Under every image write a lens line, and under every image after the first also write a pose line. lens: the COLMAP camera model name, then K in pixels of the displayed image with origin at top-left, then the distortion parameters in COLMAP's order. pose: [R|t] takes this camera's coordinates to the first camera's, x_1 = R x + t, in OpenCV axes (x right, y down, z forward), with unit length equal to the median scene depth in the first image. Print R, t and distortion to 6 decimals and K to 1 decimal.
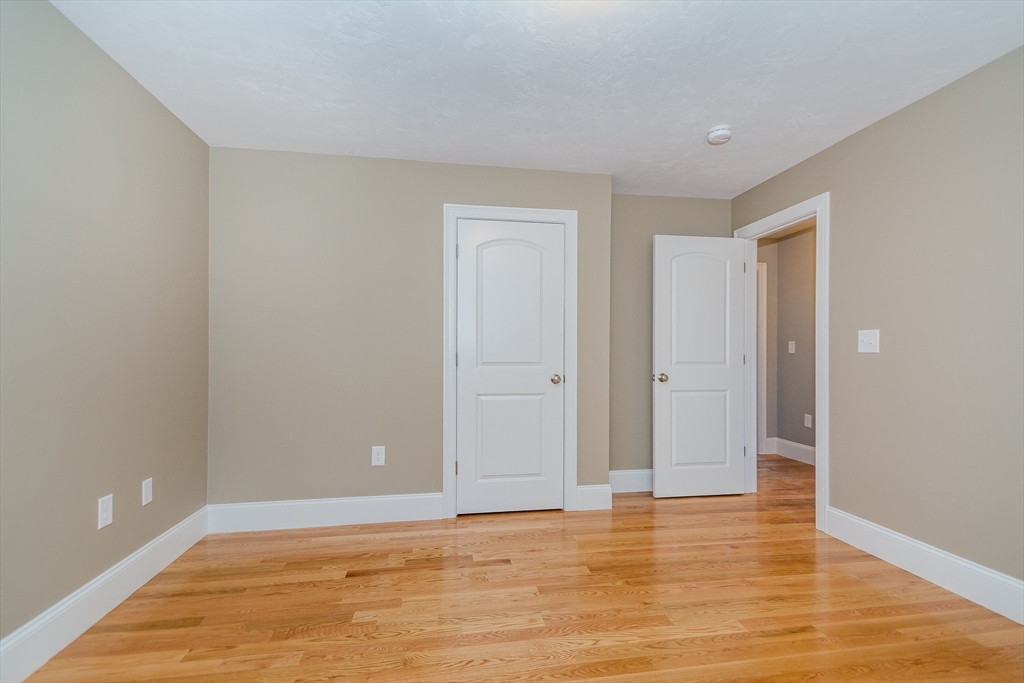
lens RADIAL K [[454.6, 0, 511.3], [0, 454.6, 348.3], [0, 0, 1]] dist [-0.001394, -0.000537]
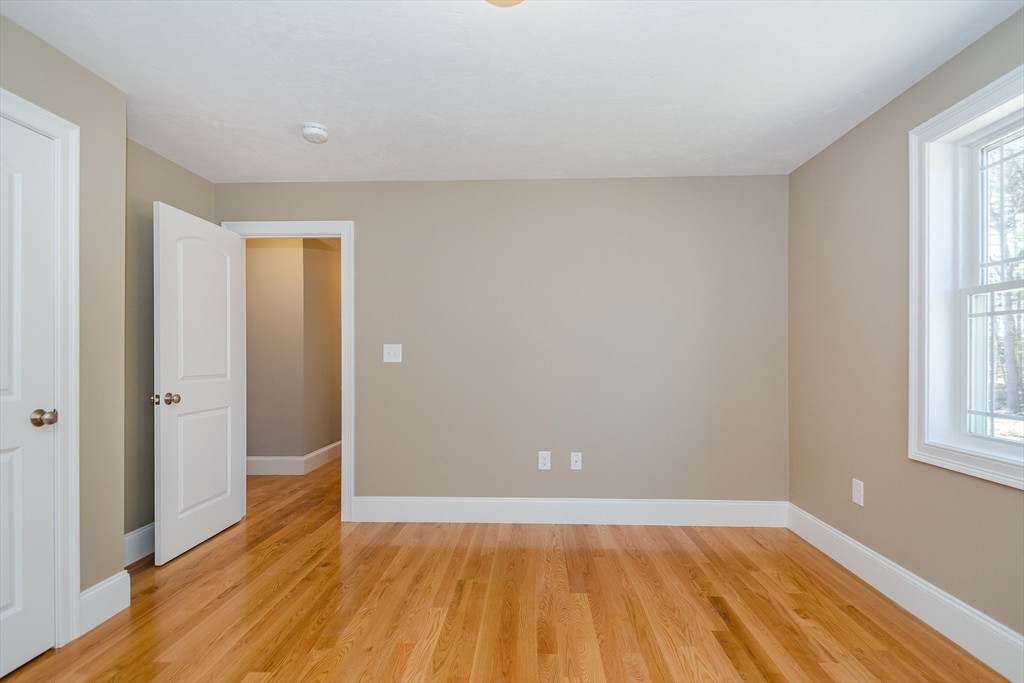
lens RADIAL K [[476.2, 0, 512.3], [0, 476.2, 356.0], [0, 0, 1]] dist [-0.003257, -0.000904]
pose [[0.205238, -0.002801, 0.978708, -0.381164], [-0.006151, 0.999972, 0.004152, -0.013672], [-0.978693, -0.006872, 0.205215, 0.366253]]
